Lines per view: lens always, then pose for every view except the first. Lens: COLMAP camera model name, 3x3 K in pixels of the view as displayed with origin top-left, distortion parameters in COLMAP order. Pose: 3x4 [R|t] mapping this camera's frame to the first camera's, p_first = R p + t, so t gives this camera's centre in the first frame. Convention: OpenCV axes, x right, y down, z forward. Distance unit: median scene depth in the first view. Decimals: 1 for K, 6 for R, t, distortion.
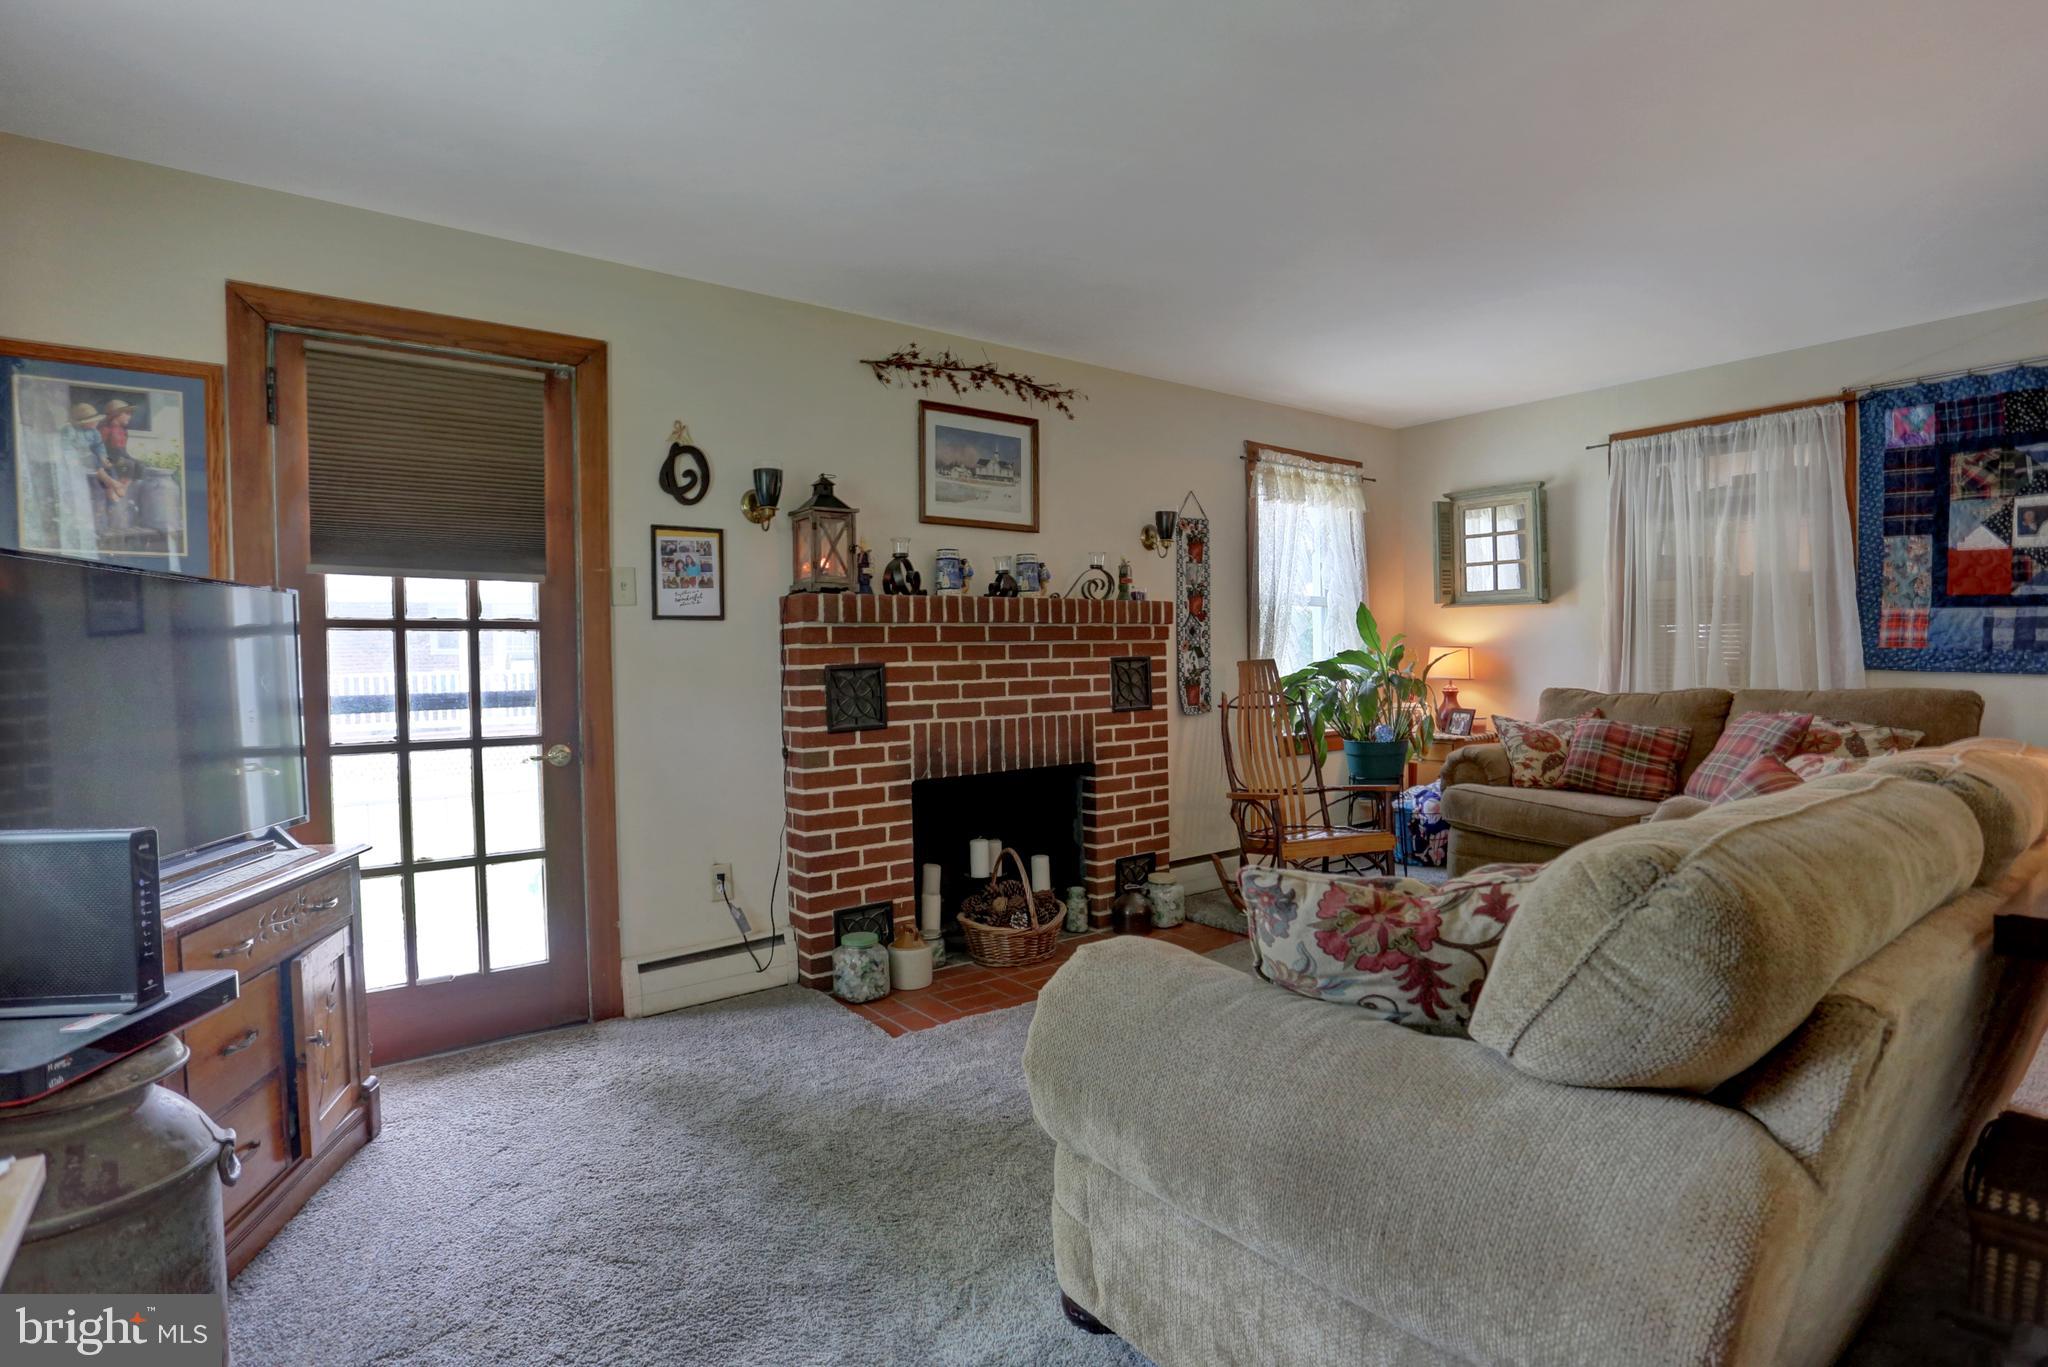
lens RADIAL K [[1026.5, 0, 1022.5], [0, 1026.5, 689.9], [0, 0, 1]] dist [-0.073592, 0.029068]
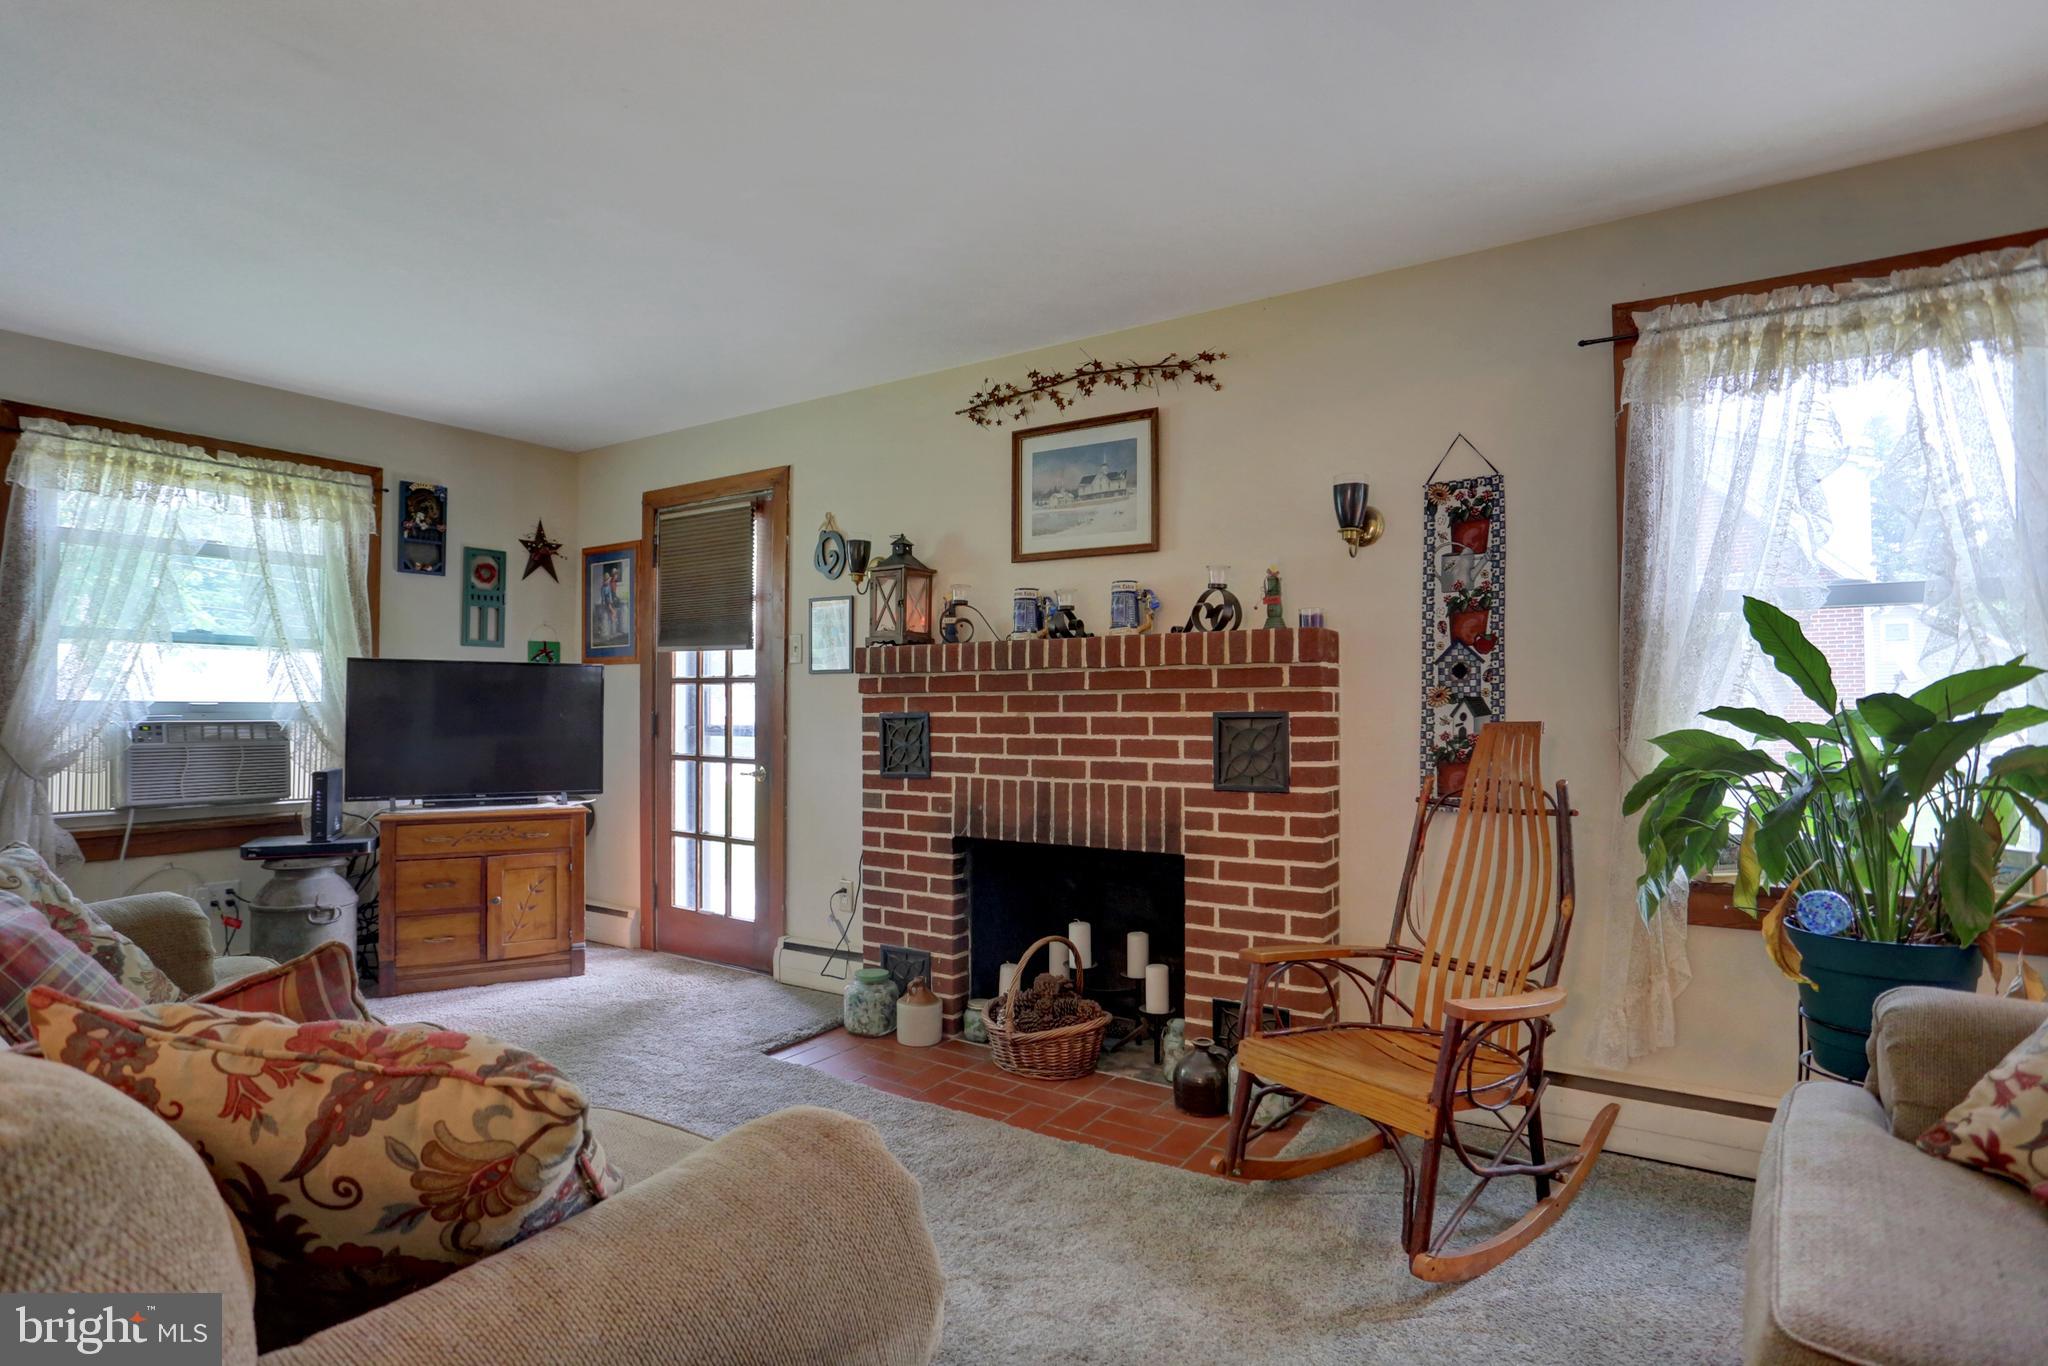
lens RADIAL K [[1073.2, 0, 1063.1], [0, 1073.2, 691.6], [0, 0, 1]] dist [-0.082488, 0.052907]
pose [[0.321934, 0.003878, -0.946754, 0.827622], [-0.034968, 0.999358, -0.007798, -0.039965], [0.946116, 0.035617, 0.321862, 0.725145]]
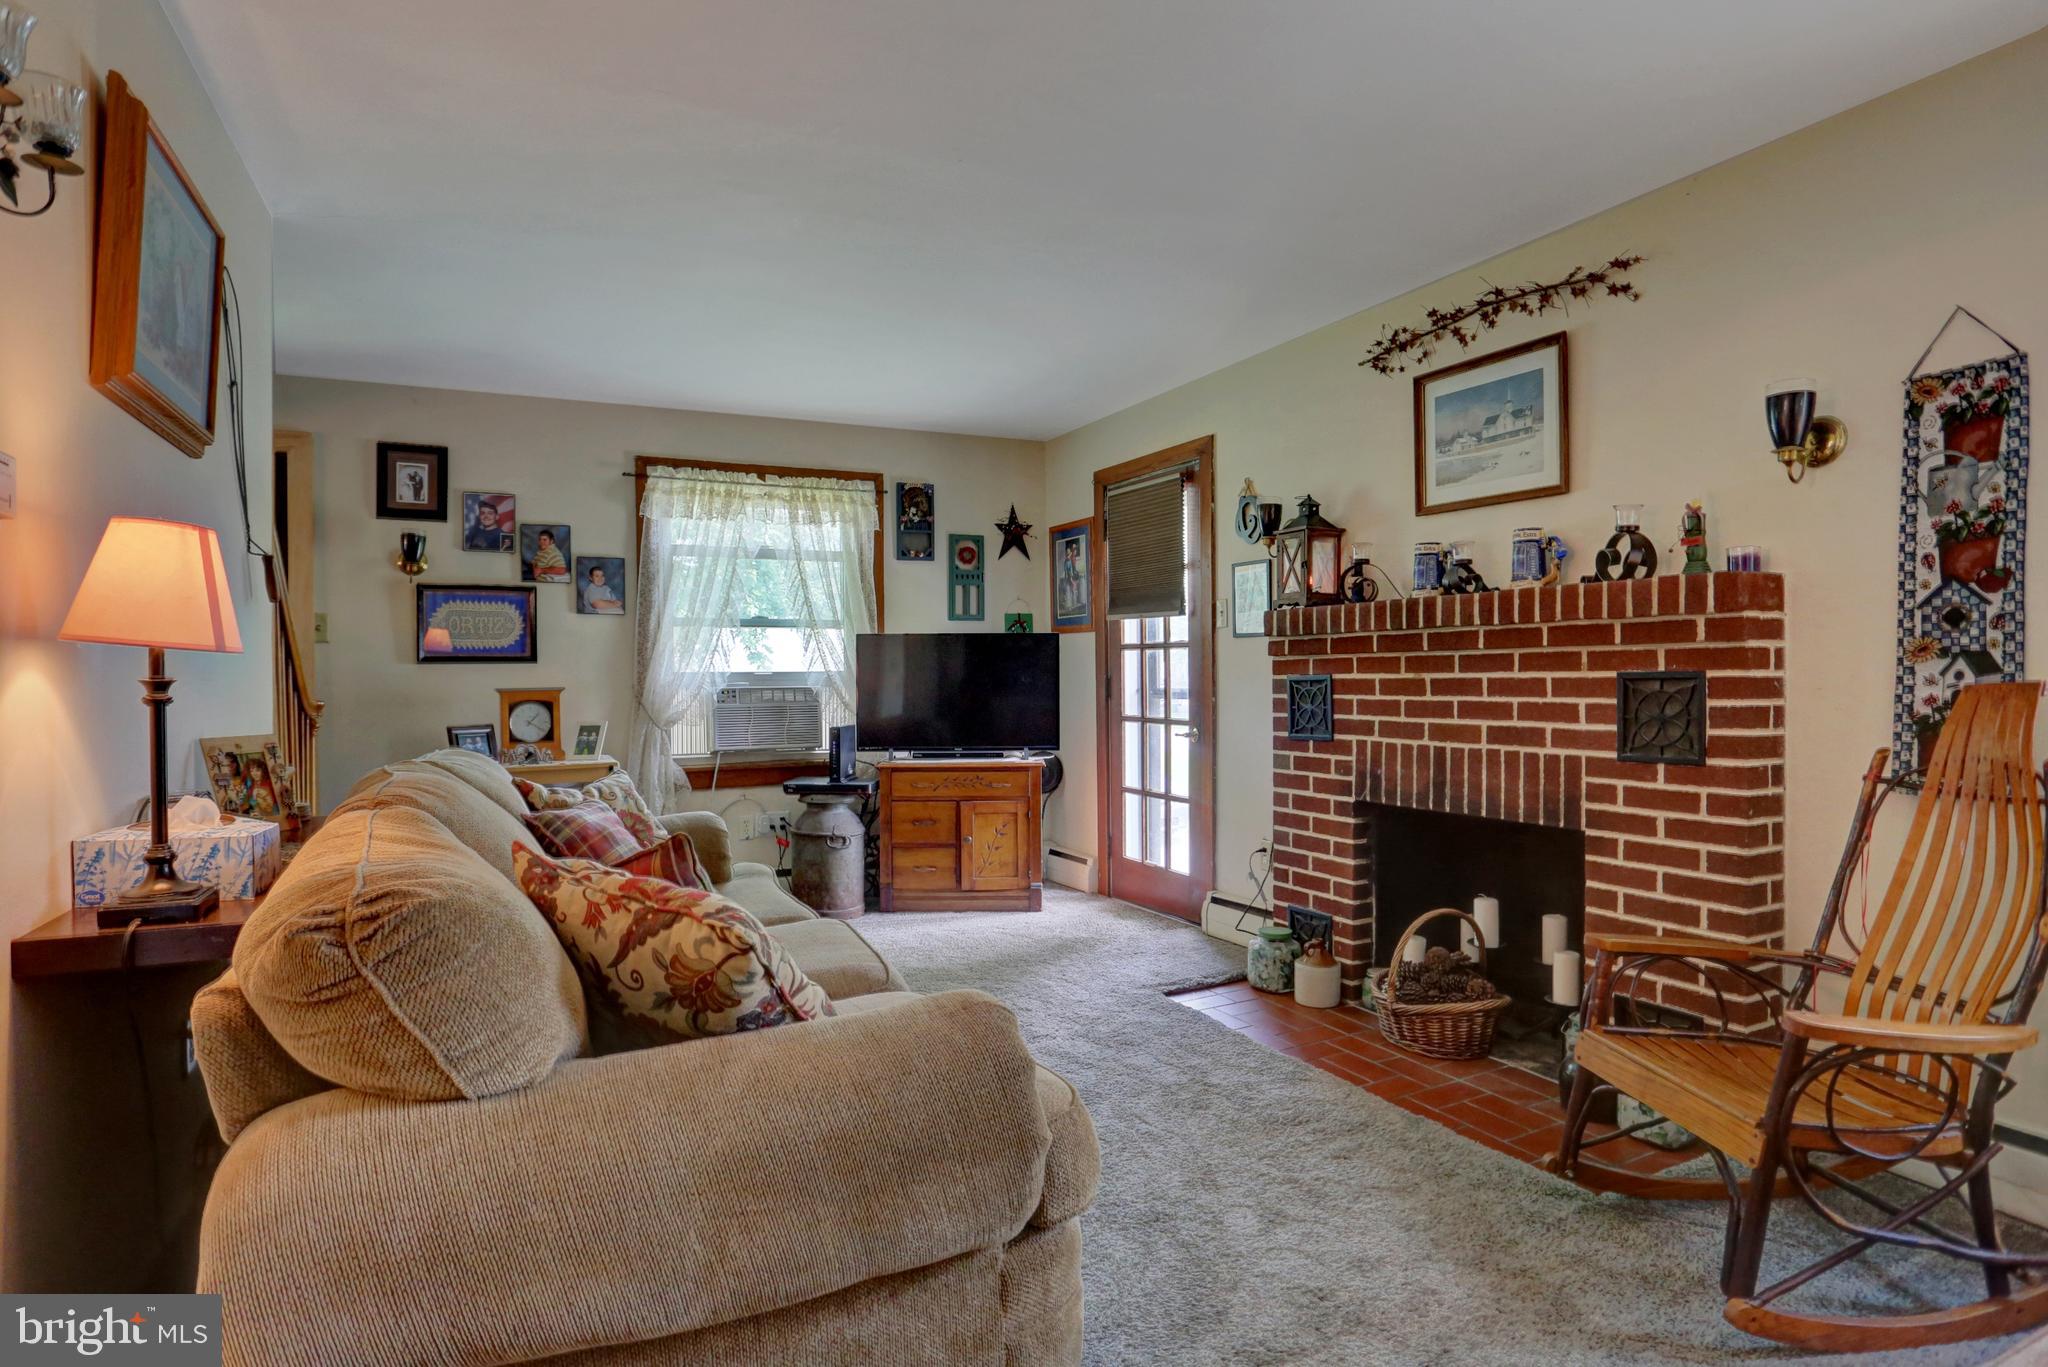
lens RADIAL K [[1124.3, 0, 1021.4], [0, 1124.3, 689.0], [0, 0, 1]] dist [-0.054084, 0.042819]
pose [[-0.202902, 0.034621, -0.978587, 0.908098], [-0.016403, 0.999114, 0.038749, -0.045520], [0.979062, 0.023913, -0.202155, 0.853842]]
